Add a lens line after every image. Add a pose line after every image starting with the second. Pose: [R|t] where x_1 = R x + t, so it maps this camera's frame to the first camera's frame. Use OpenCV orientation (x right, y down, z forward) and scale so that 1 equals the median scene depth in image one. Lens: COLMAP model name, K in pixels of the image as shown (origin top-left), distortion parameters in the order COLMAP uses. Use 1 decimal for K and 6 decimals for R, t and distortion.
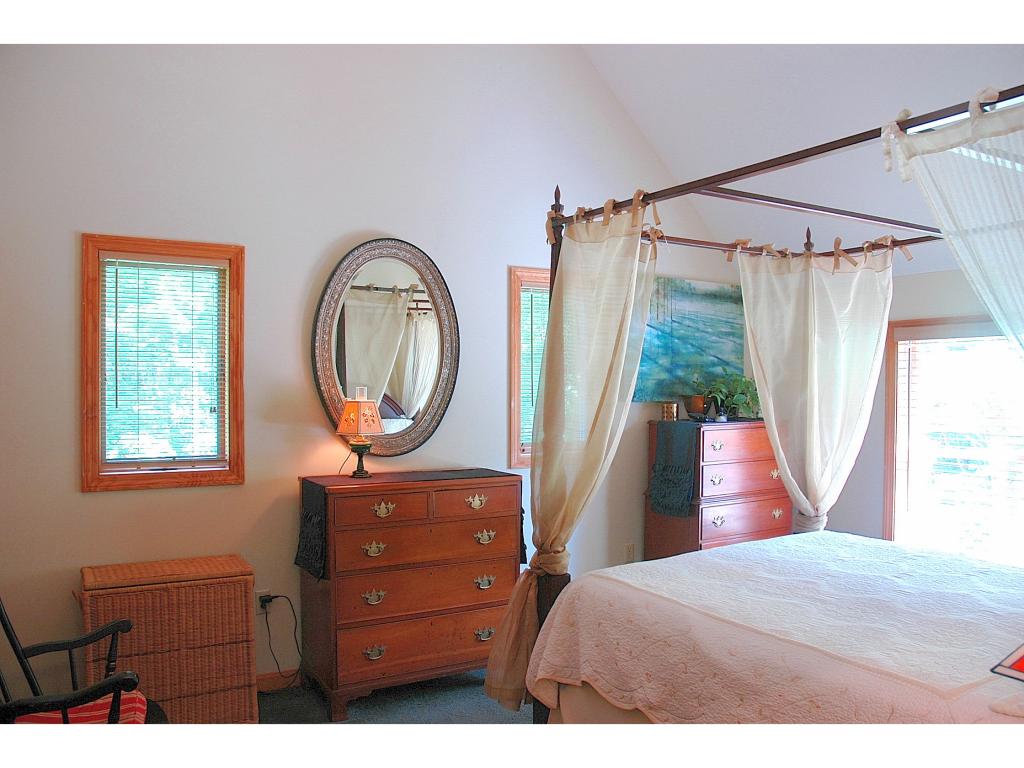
lens RADIAL K [[809.9, 0, 516.0], [0, 809.9, 387.2], [0, 0, 1]] dist [-0.173648, 0.163847]
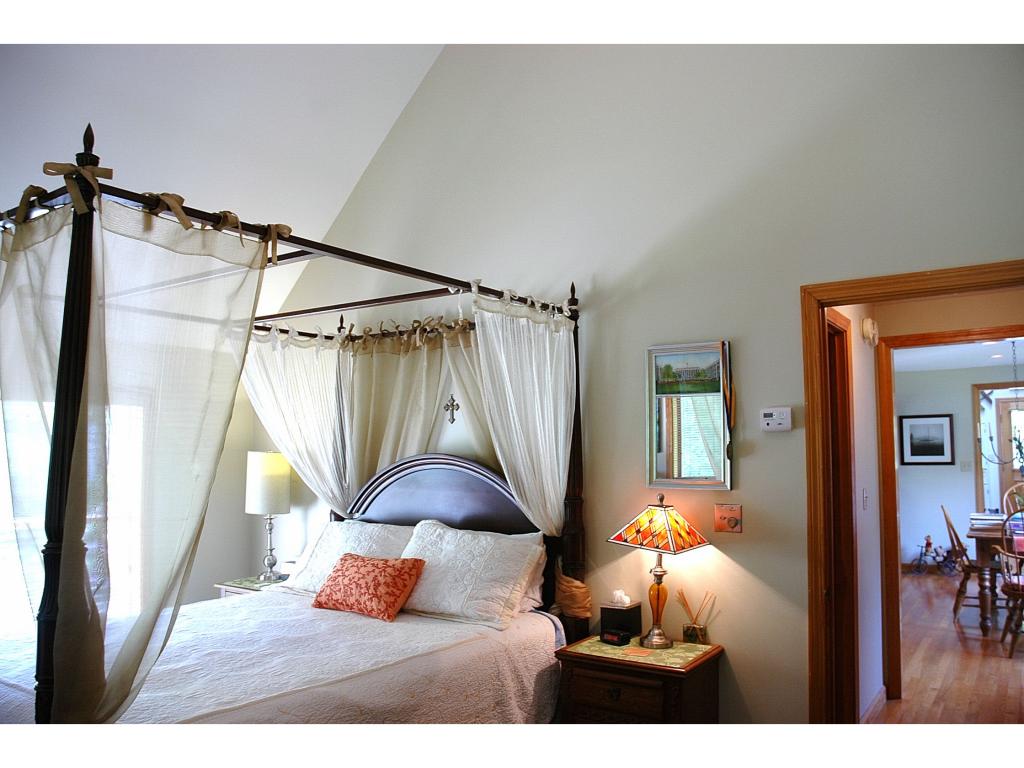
lens RADIAL K [[809.9, 0, 516.0], [0, 809.9, 387.2], [0, 0, 1]] dist [-0.173648, 0.163847]
pose [[-0.420877, 0.072401, 0.904224, -0.748336], [0.007254, 0.997047, -0.076457, -0.003175], [-0.907089, -0.025620, -0.420159, 1.182062]]
